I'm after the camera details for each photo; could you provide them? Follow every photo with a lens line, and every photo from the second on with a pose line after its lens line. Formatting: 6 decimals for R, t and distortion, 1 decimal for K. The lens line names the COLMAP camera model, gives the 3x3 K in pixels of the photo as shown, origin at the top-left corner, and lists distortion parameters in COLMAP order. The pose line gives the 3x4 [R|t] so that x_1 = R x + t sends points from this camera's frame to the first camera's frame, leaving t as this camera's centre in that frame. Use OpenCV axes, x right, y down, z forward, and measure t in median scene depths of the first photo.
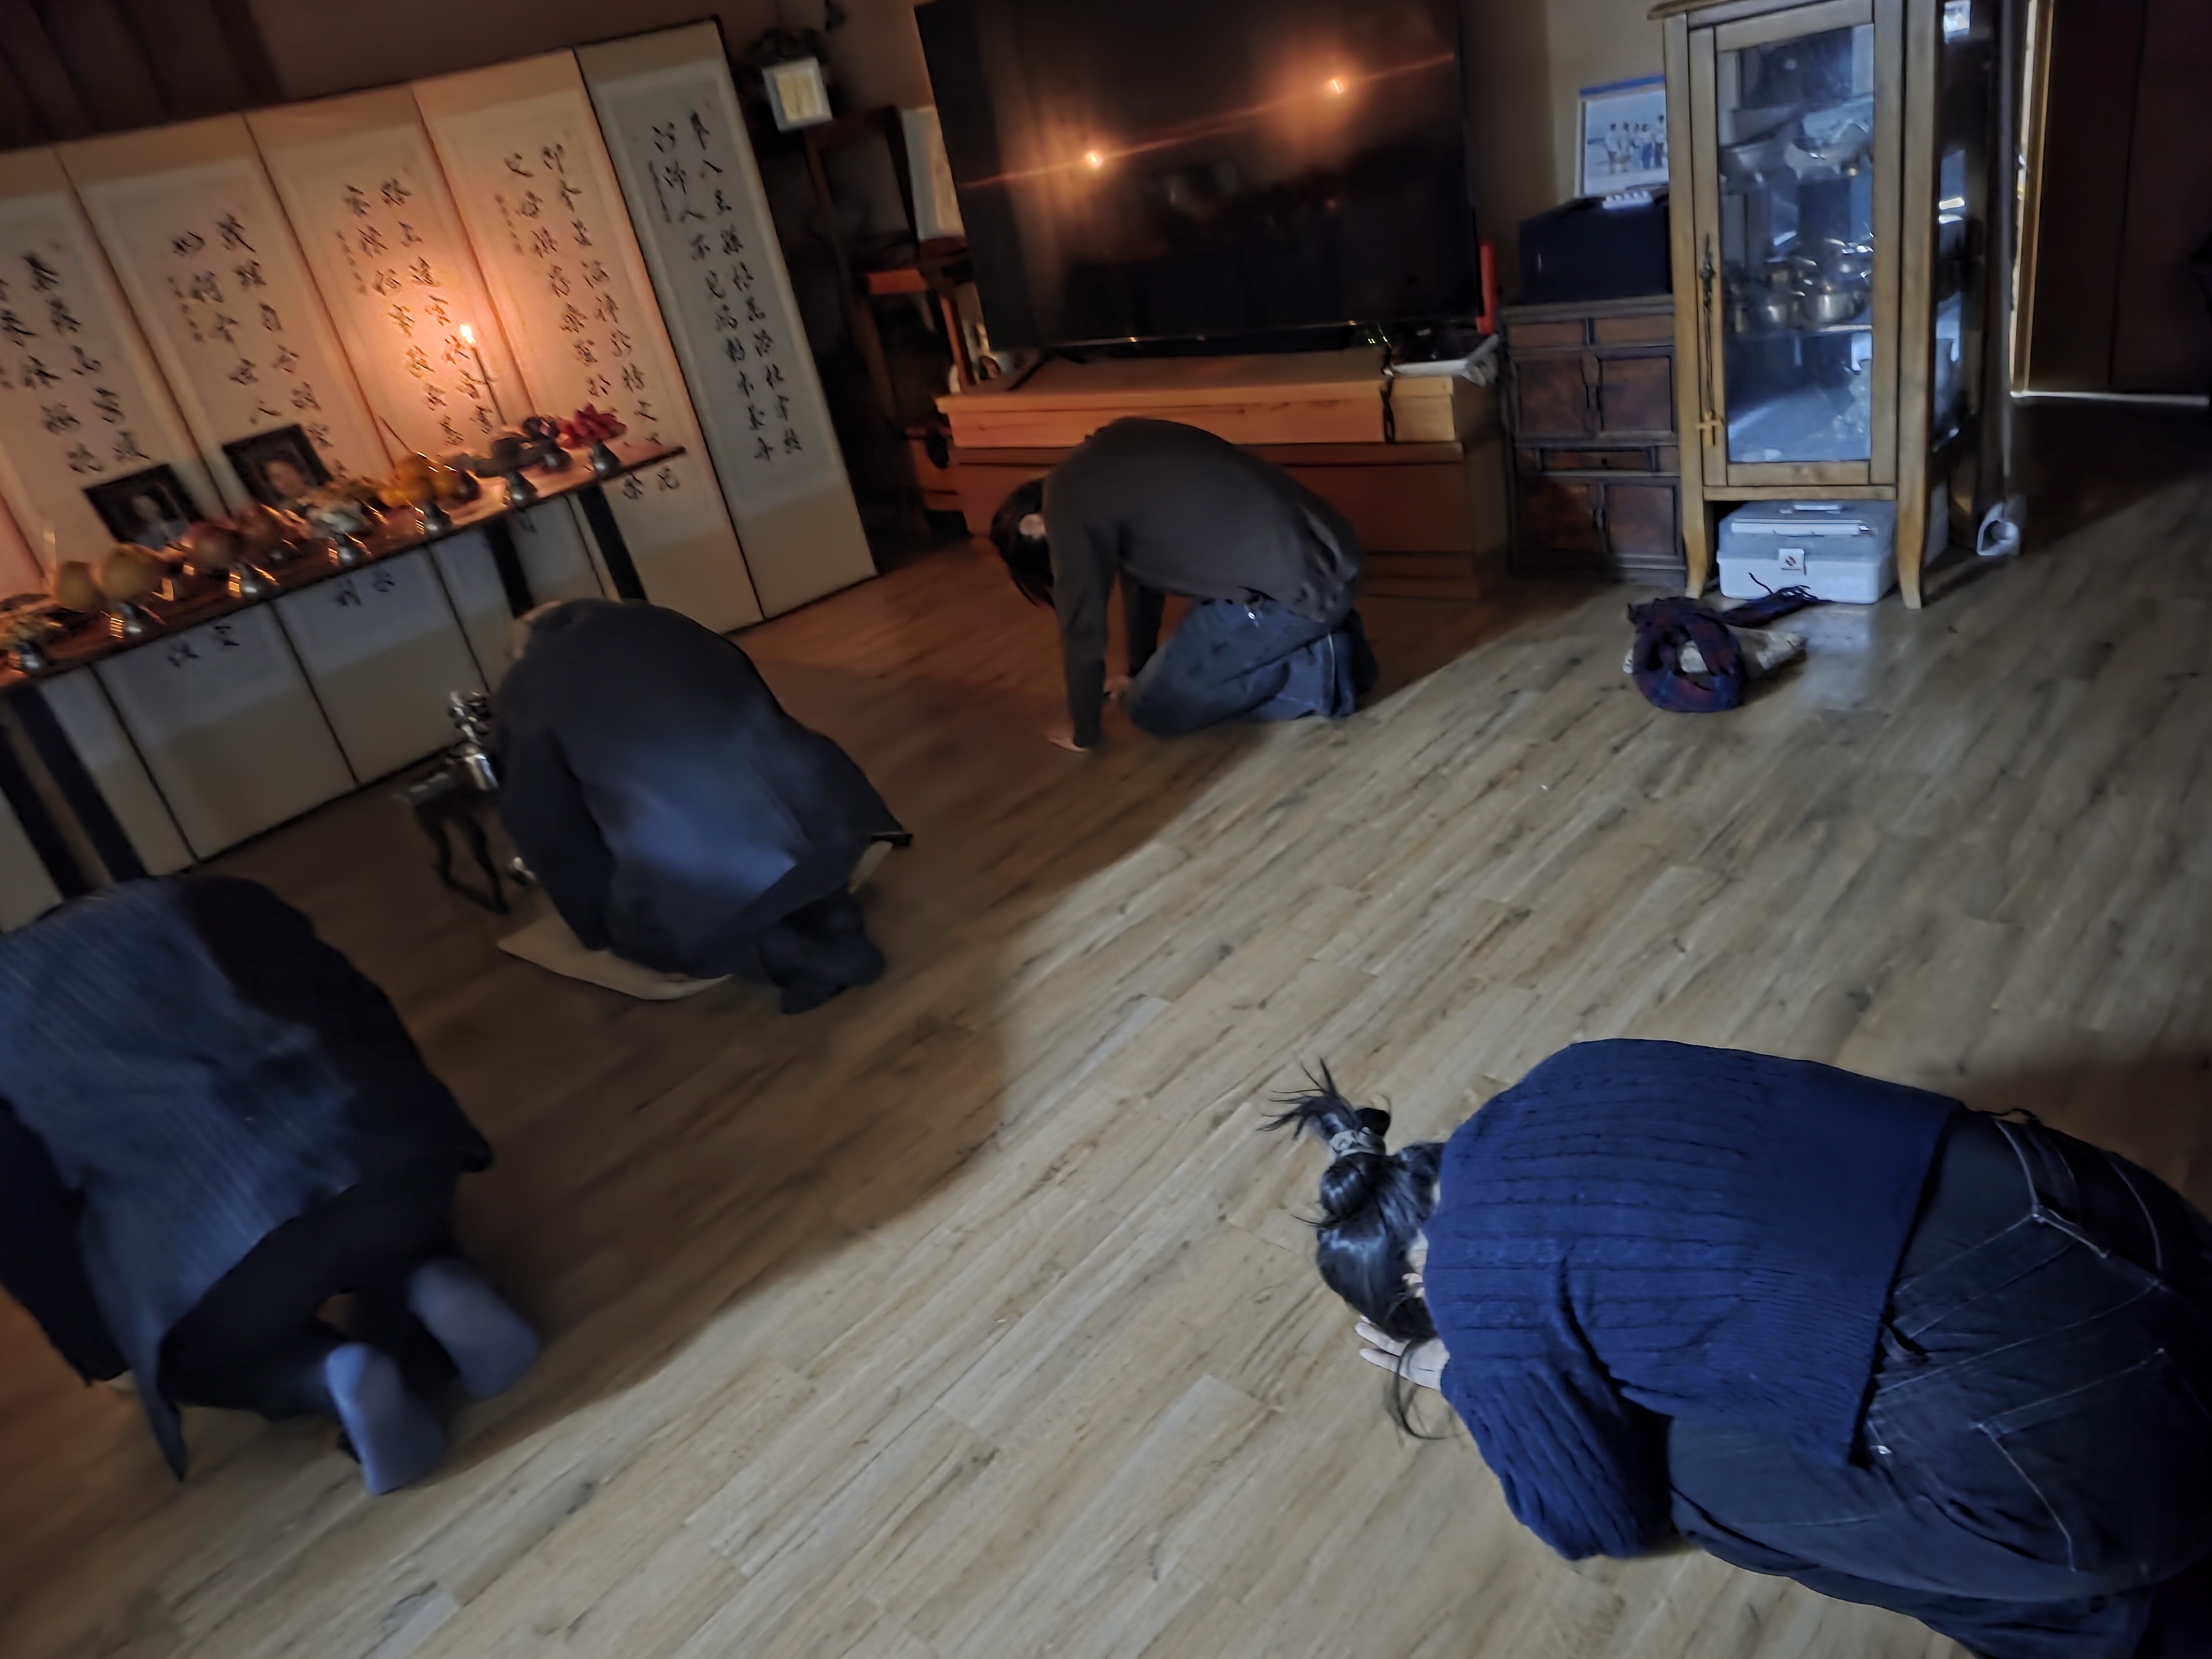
lens RADIAL K [[1568.6, 0, 1106.0], [0, 1568.6, 829.5], [0, 0, 1]] dist [0.037389, -0.008353]
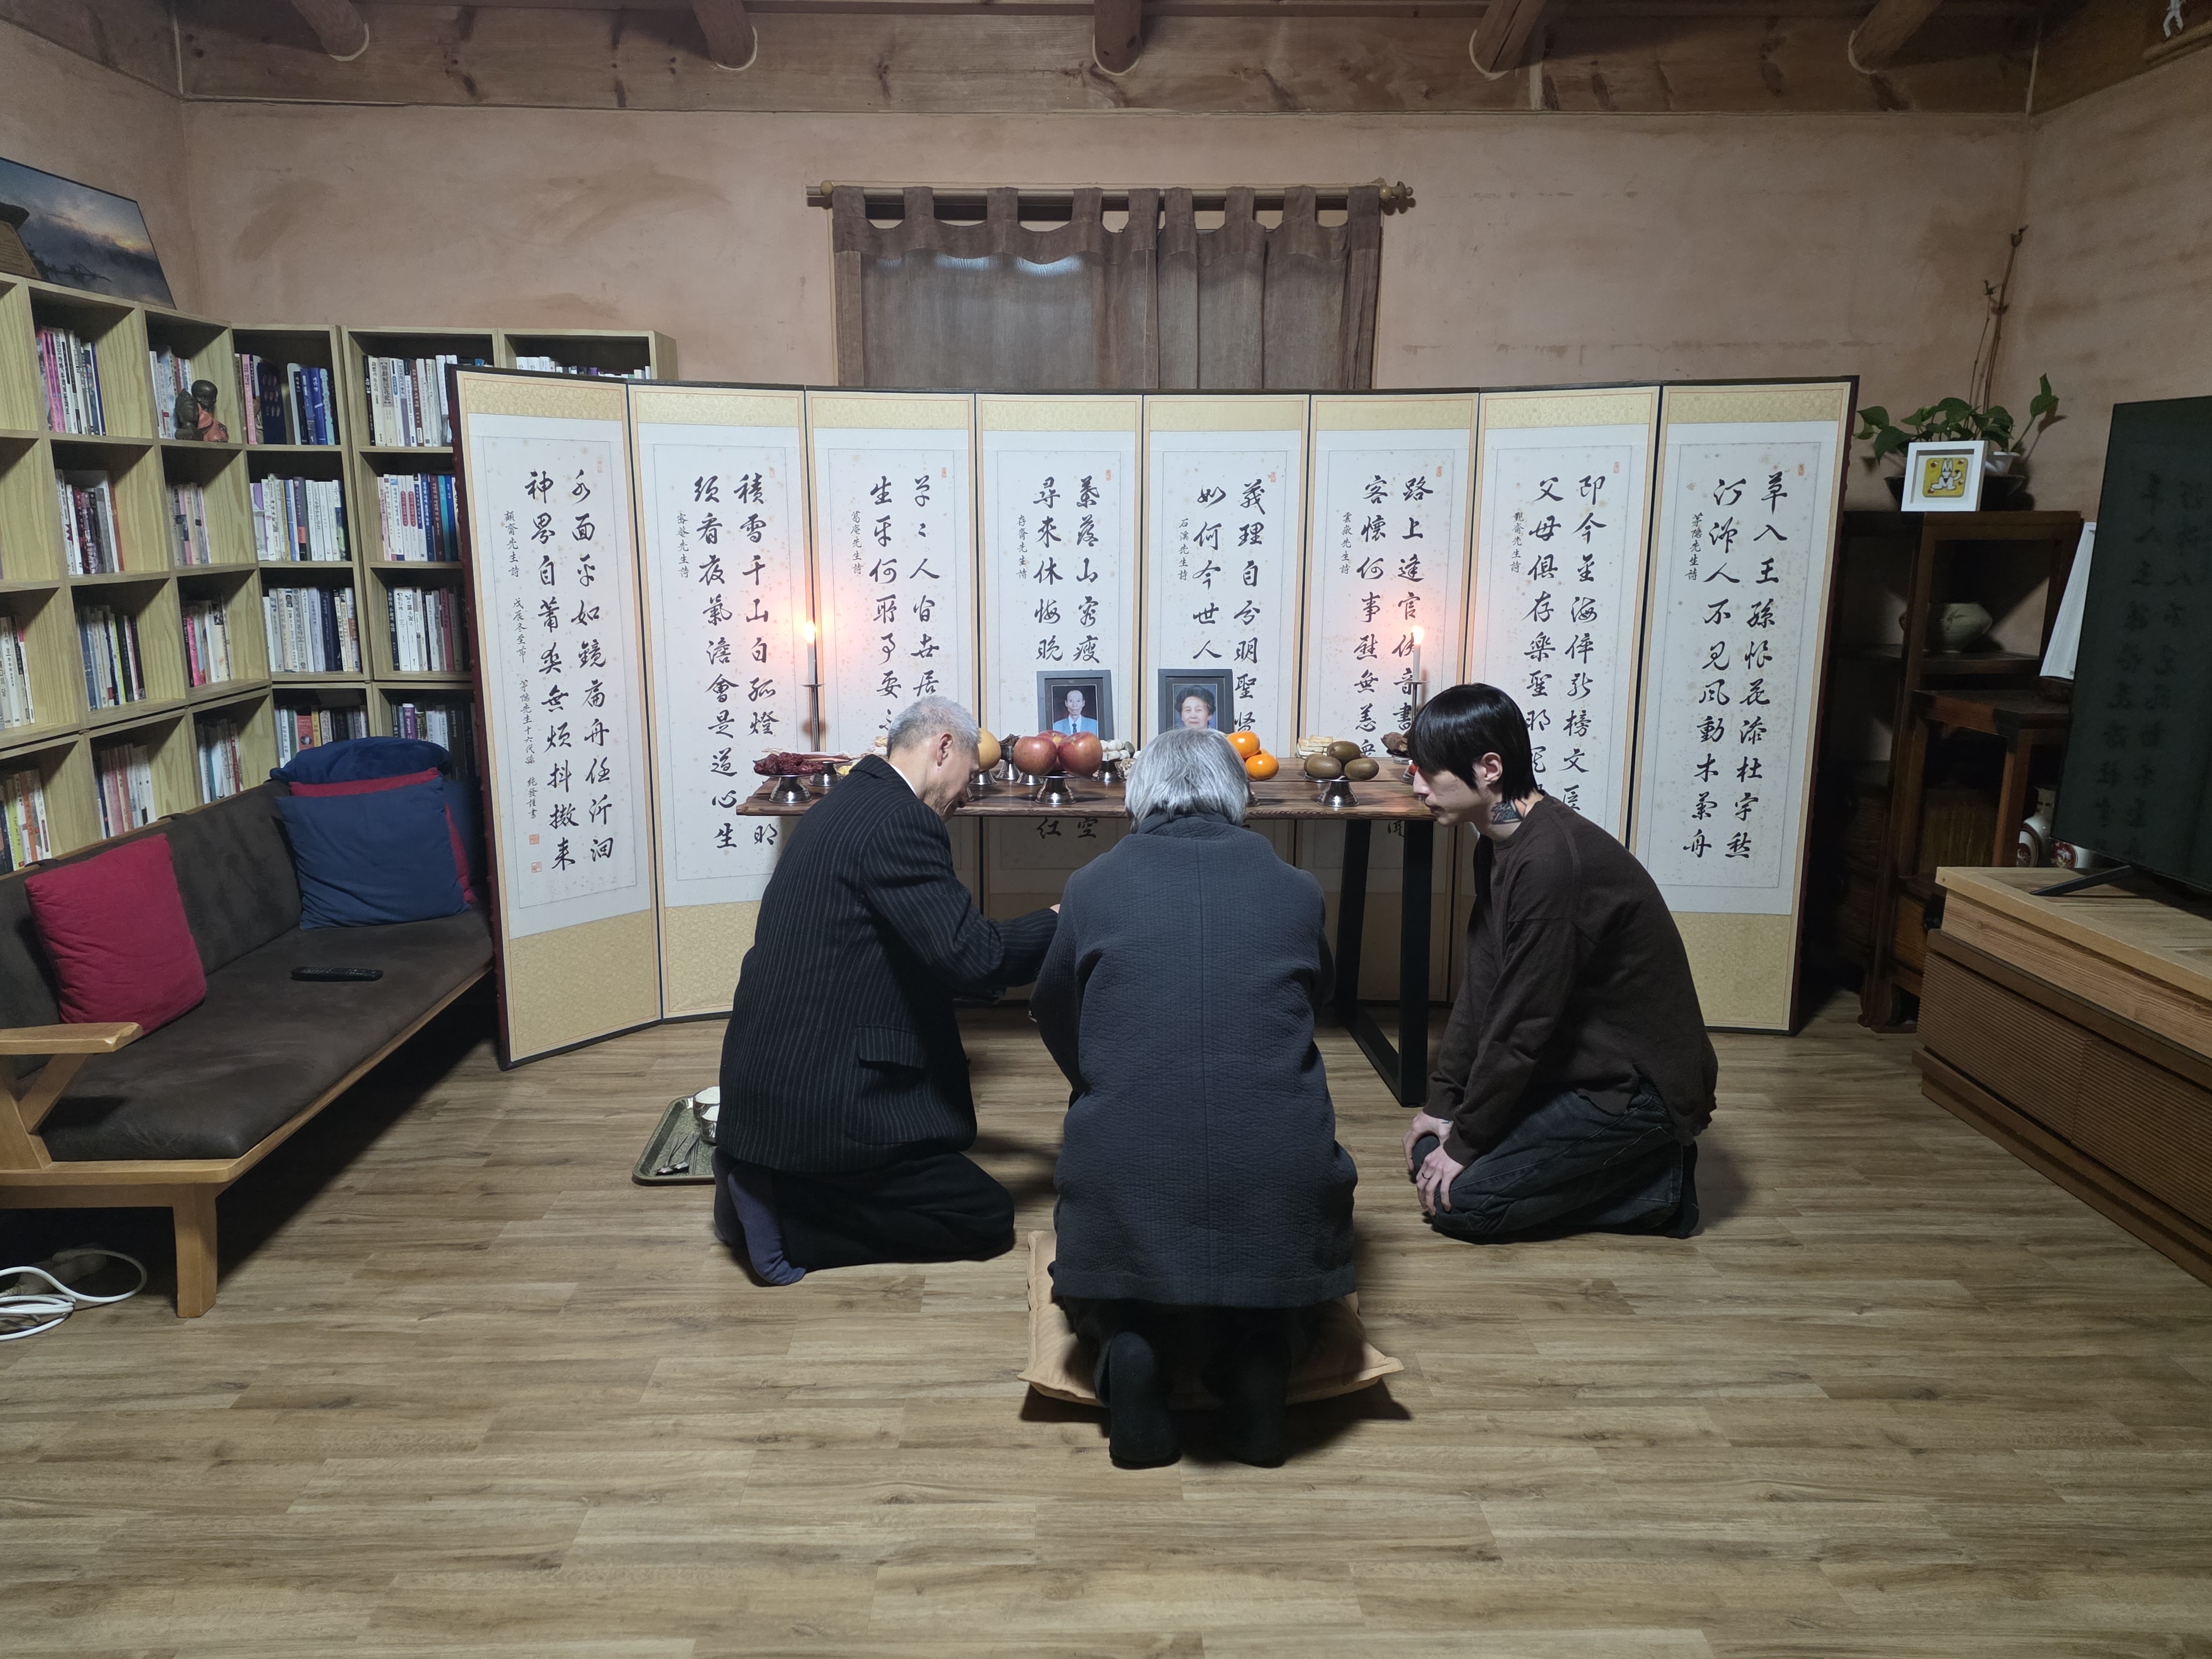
lens RADIAL K [[1562.4, 0, 1073.5], [0, 1562.4, 823.6], [0, 0, 1]] dist [0.123588, -0.142107]
pose [[0.663068, 0.349924, -0.661736, 0.206607], [-0.451916, 0.891863, 0.018789, -0.201739], [0.596752, 0.286591, 0.749501, 0.281101]]
